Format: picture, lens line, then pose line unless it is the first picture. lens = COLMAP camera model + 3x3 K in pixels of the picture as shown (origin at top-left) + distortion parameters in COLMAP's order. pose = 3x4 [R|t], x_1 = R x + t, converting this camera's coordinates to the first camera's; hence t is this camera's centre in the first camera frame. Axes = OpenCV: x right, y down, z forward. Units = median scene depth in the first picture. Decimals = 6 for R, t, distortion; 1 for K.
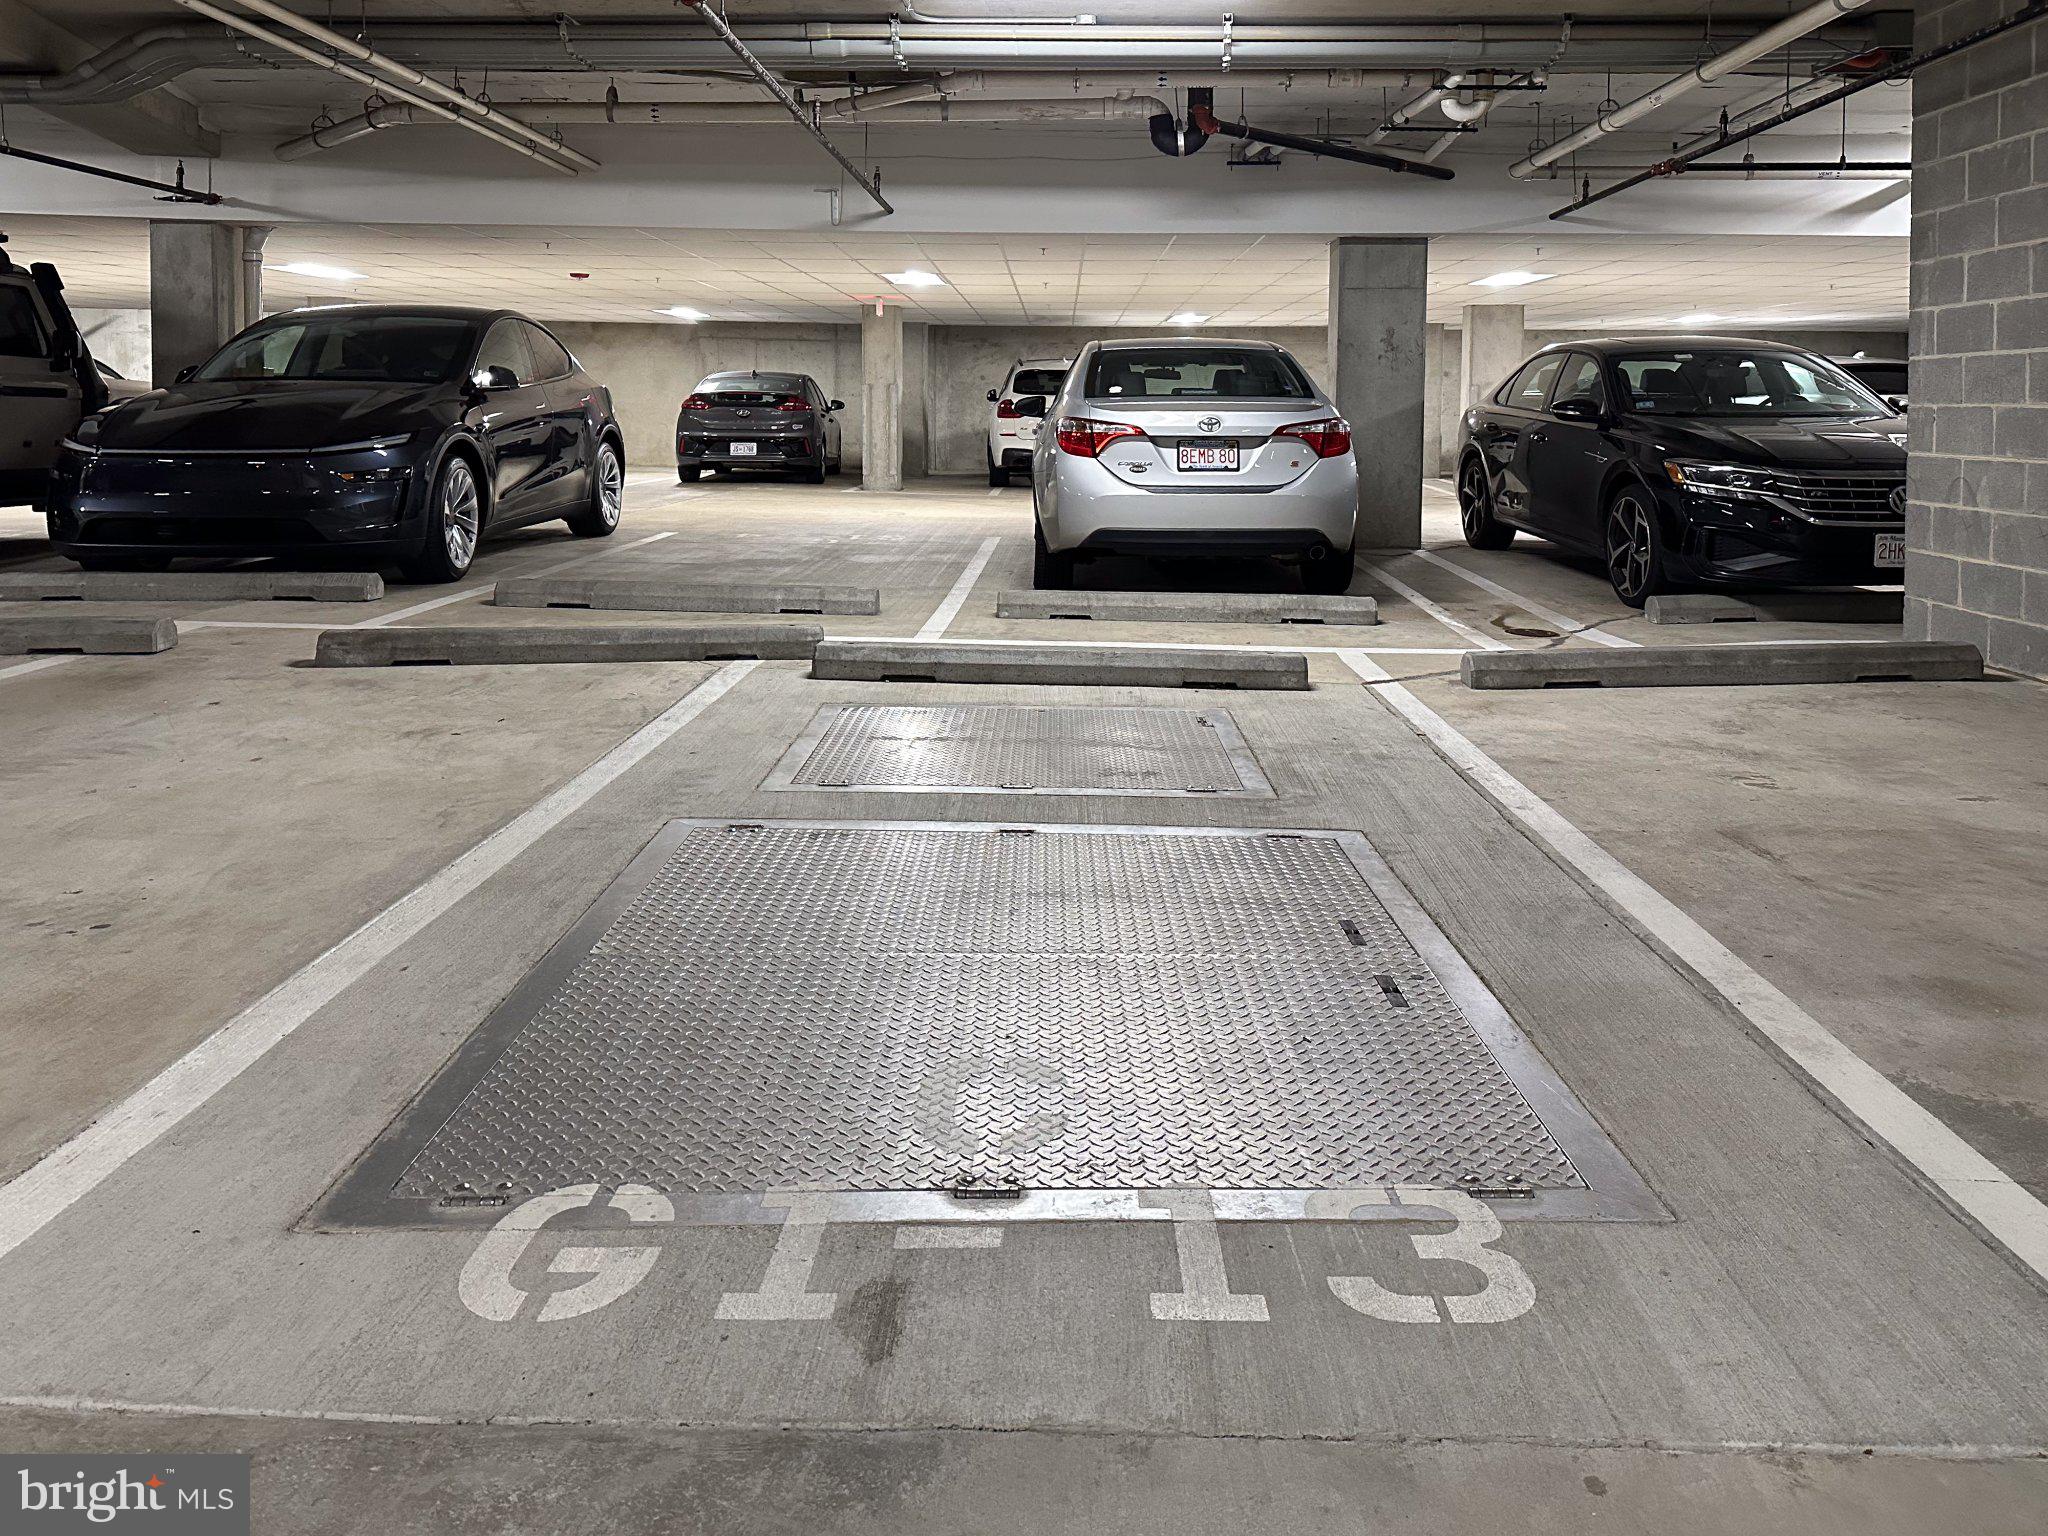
lens RADIAL K [[1471.5, 0, 1025.1], [0, 1471.5, 508.8], [0, 0, 1]] dist [-0.002986, -0.003663]
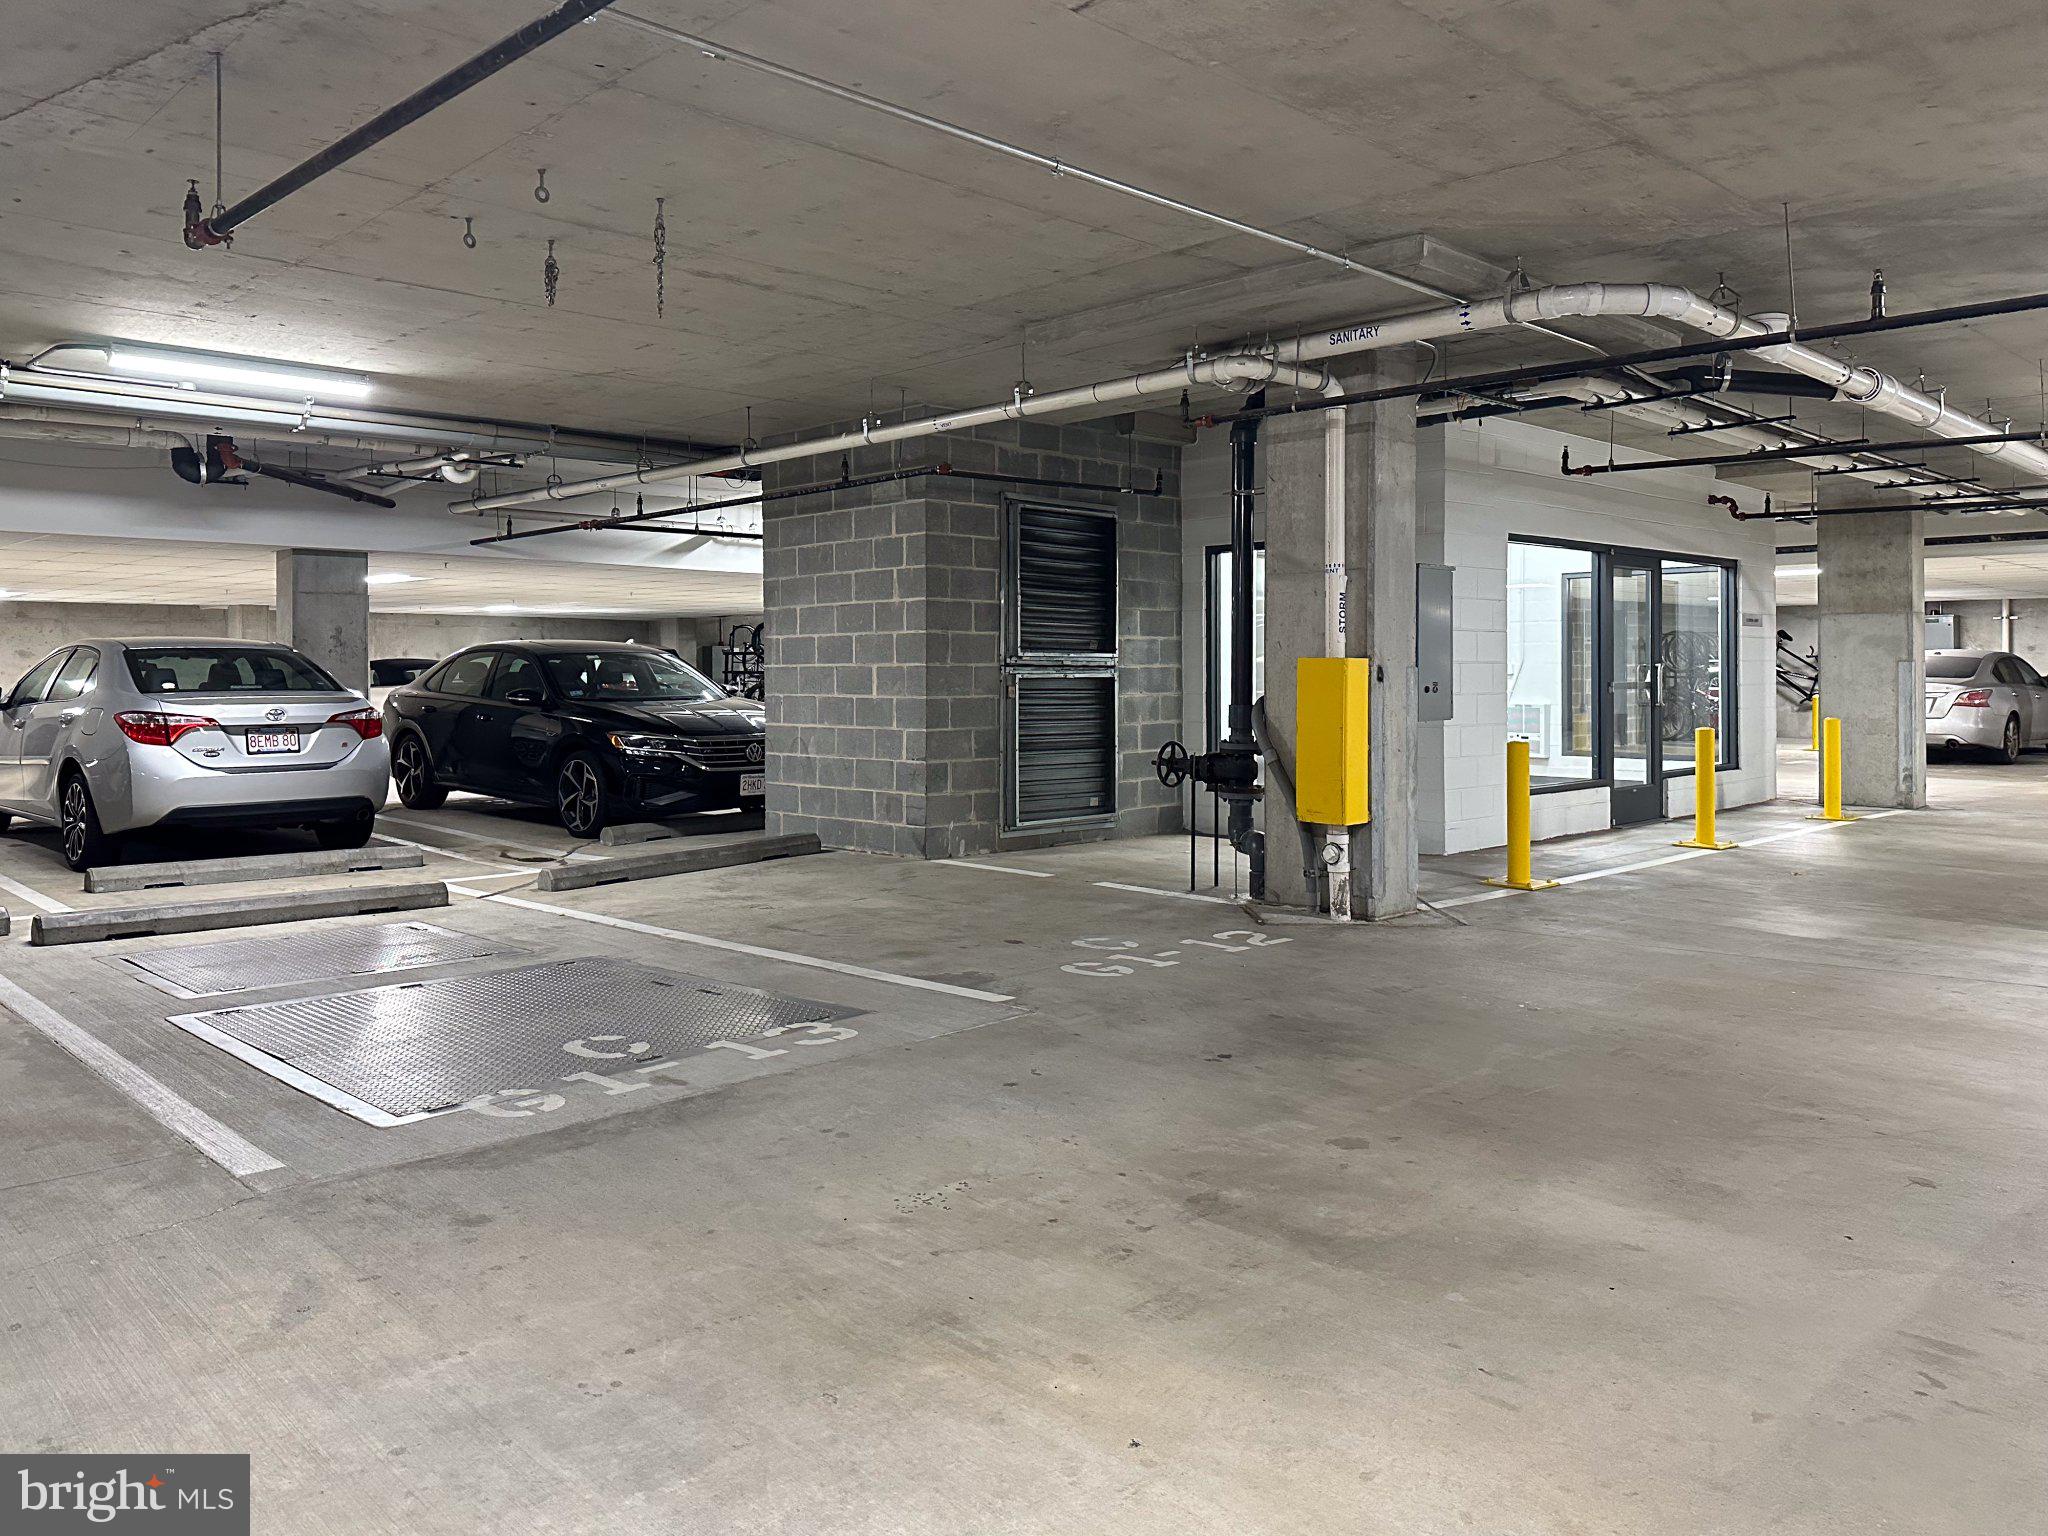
lens RADIAL K [[1438.8, 0, 1024.0], [0, 1438.8, 768.0], [0, 0, 1]] dist [-0.001879, -0.001564]
pose [[0.669522, -0.050242, 0.741091, -0.338916], [0.054703, 0.998336, 0.018262, -0.001600], [-0.740775, 0.028313, 0.671156, -0.245950]]
